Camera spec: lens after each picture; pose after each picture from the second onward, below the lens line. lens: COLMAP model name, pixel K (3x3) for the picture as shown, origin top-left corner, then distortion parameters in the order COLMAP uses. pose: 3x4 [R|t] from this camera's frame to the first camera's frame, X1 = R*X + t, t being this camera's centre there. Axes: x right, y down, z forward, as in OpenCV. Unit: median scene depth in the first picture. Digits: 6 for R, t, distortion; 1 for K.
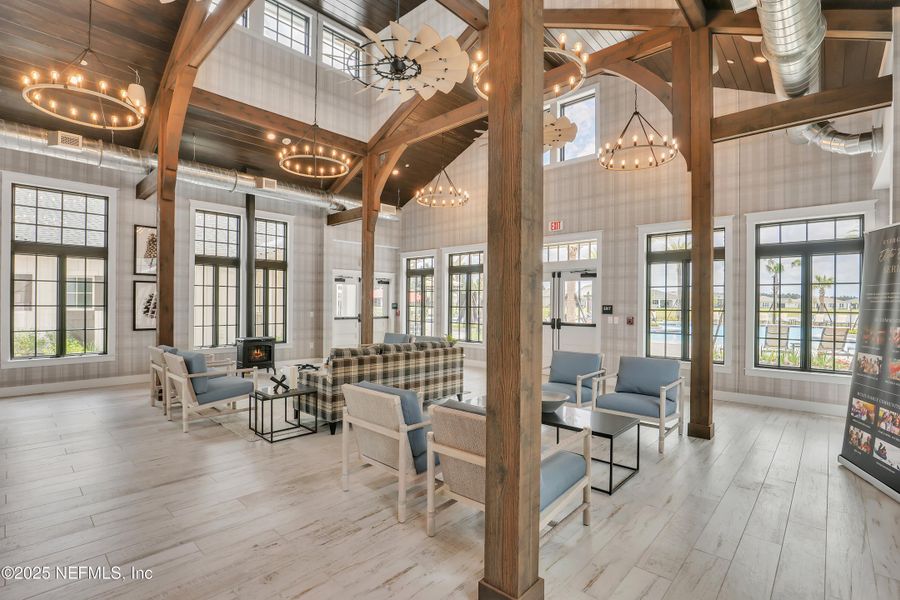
lens RADIAL K [[435.8, 0, 449.1], [0, 435.8, 305.2], [0, 0, 1]] dist [-0.022277, -0.001024]
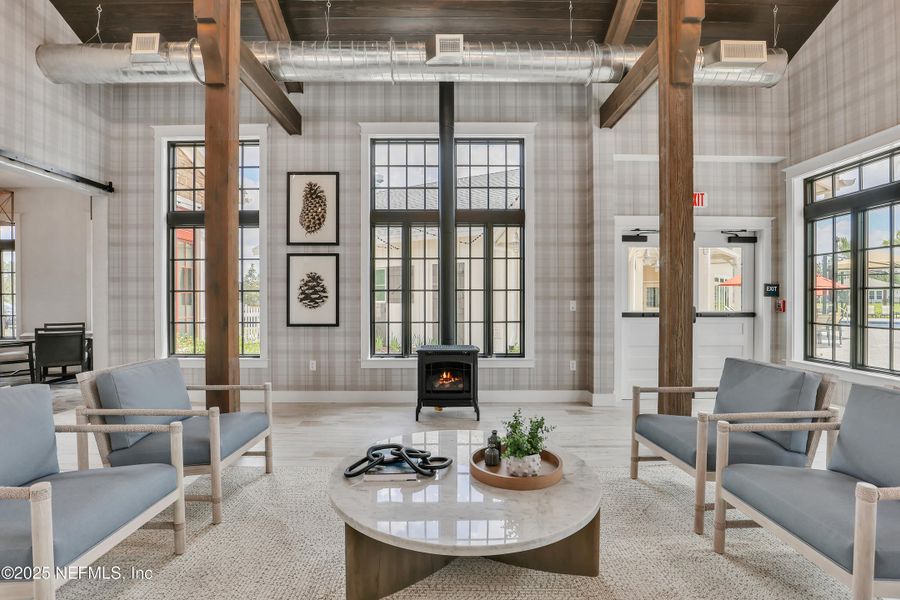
lens RADIAL K [[435.8, 0, 445.5], [0, 435.8, 297.3], [0, 0, 1]] dist [-0.022277, -0.001024]
pose [[0.691380, -0.003475, -0.722483, -0.045765], [0.003679, 0.999992, -0.001290, 0.011346], [0.722482, -0.001766, 0.691388, 0.556511]]
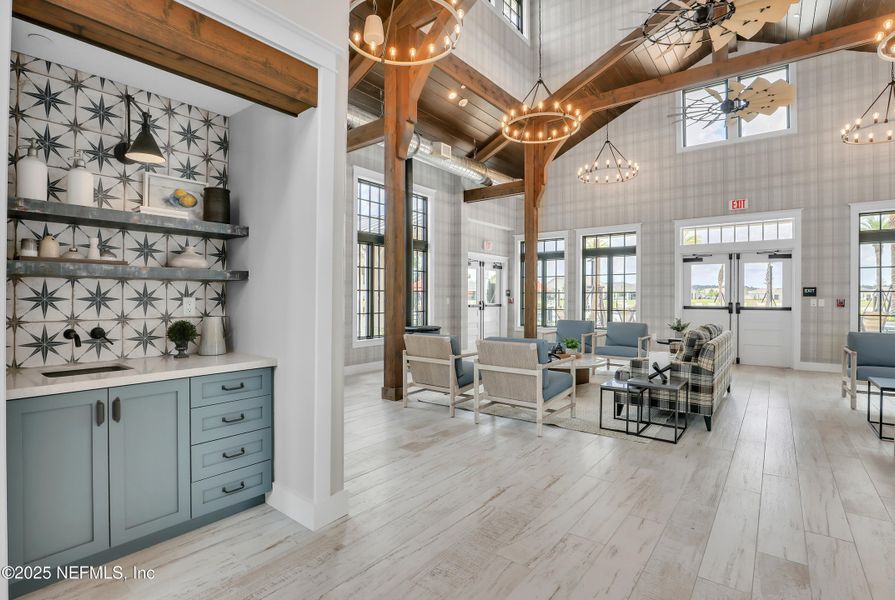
lens RADIAL K [[433.3, 0, 441.1], [0, 433.3, 296.0], [0, 0, 1]] dist [-0.022277, -0.001024]
pose [[0.995670, -0.005035, 0.092824, -0.435826], [0.005560, 0.999970, -0.005401, 0.016451], [-0.092794, 0.005894, 0.995668, 0.119775]]
